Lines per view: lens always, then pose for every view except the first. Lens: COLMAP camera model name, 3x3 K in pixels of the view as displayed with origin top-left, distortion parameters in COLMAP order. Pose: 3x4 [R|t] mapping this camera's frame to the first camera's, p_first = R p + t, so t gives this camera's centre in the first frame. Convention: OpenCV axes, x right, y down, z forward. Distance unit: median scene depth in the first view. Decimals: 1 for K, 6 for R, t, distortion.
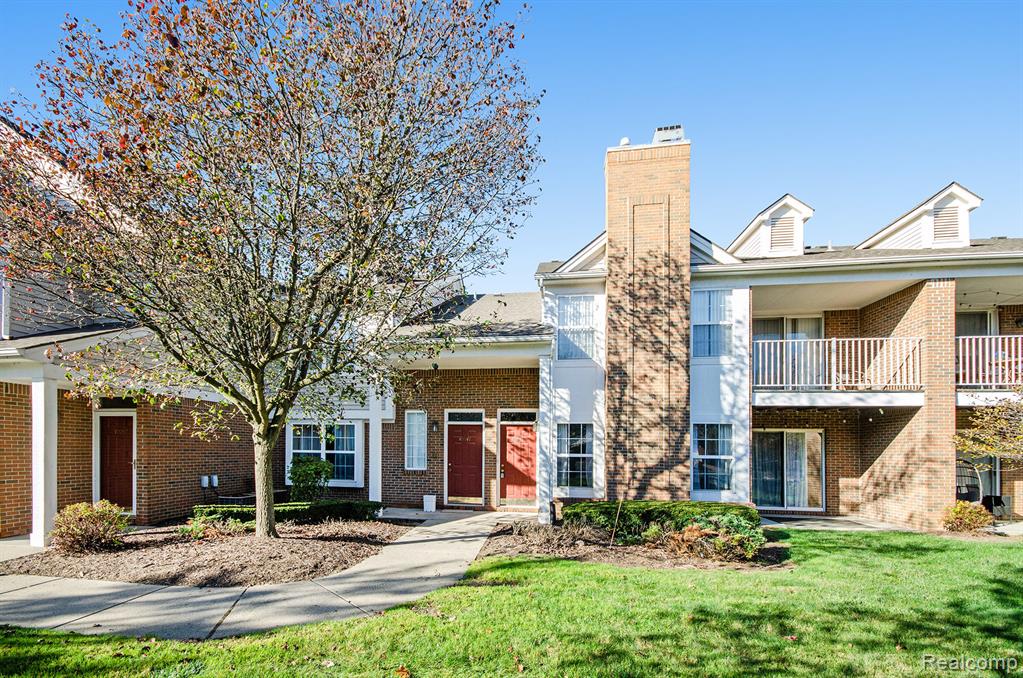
lens RADIAL K [[552.2, 0, 509.8], [0, 552.2, 392.2], [0, 0, 1]] dist [0.030964, -0.044779]
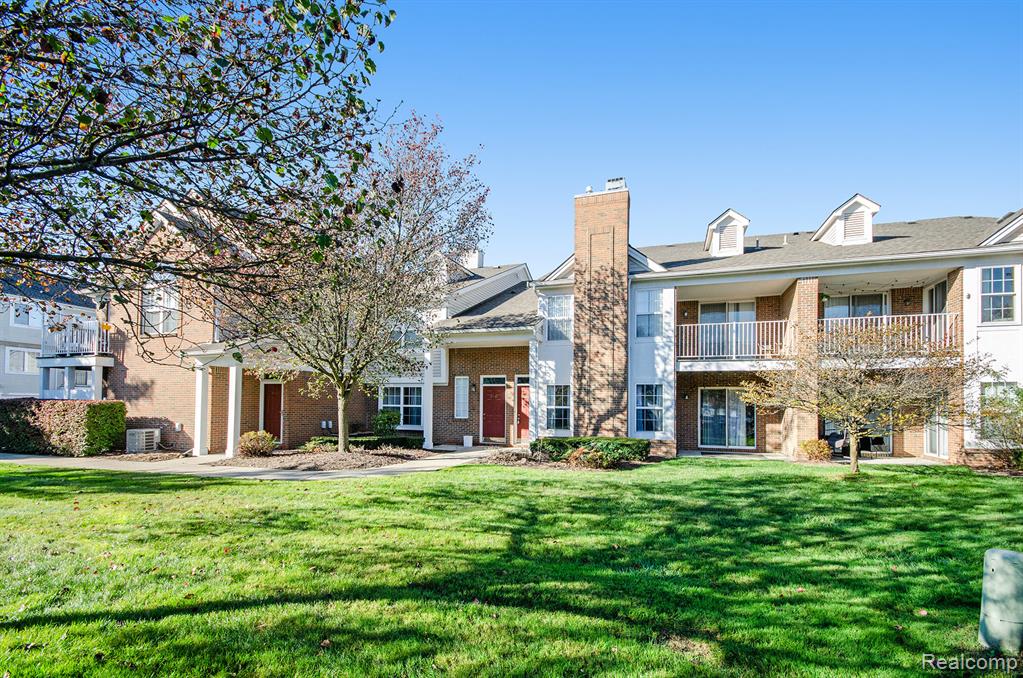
lens RADIAL K [[487.7, 0, 511.5], [0, 487.7, 339.0], [0, 0, 1]] dist [-0.000885, -0.000114]
pose [[0.984570, -0.026796, -0.172928, 0.236747], [0.021393, 0.999225, -0.033036, -0.026256], [0.173679, 0.028827, 0.984380, -0.295486]]
